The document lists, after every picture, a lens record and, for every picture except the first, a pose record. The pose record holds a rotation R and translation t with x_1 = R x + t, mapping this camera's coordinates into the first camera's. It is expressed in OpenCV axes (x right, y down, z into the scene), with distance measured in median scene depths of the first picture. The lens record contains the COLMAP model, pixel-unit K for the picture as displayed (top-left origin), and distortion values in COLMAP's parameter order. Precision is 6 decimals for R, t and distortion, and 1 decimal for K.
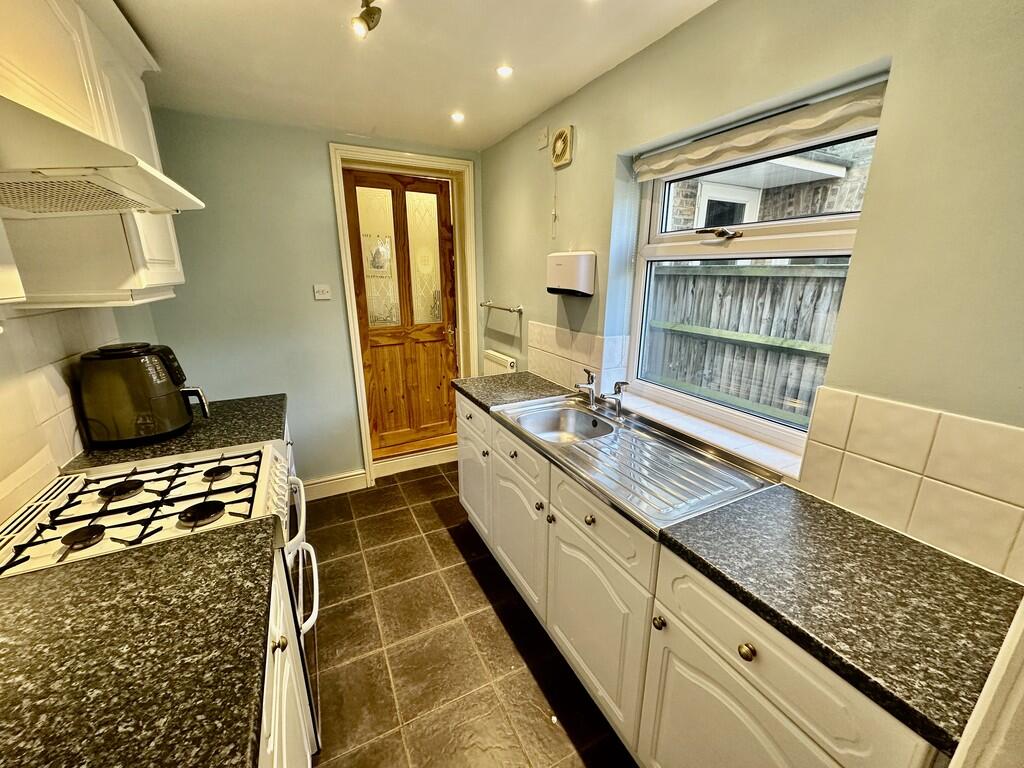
lens RADIAL K [[407.6, 0, 512.1], [0, 407.6, 384.8], [0, 0, 1]] dist [-0.007981, 0.001460]
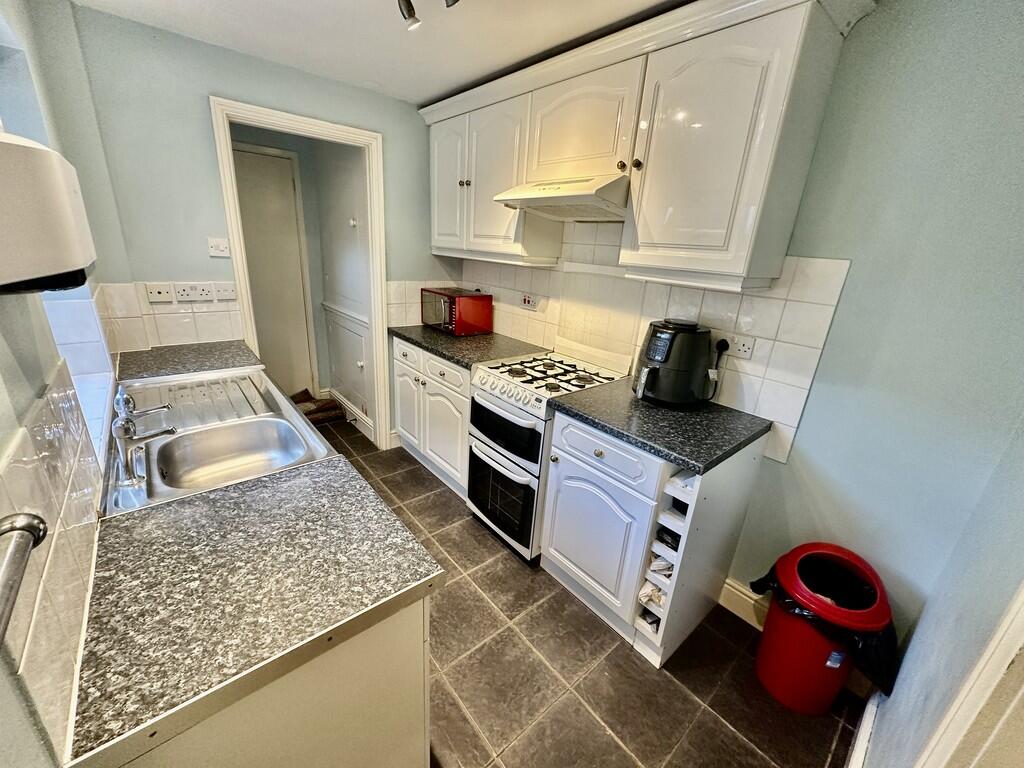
lens RADIAL K [[407.6, 0, 512.3], [0, 407.6, 383.3], [0, 0, 1]] dist [-0.007981, 0.001460]
pose [[-0.969798, 0.015131, -0.243441, -0.134733], [-0.127645, 0.819008, 0.559404, -0.356316], [0.207844, 0.573583, -0.792341, 1.279611]]
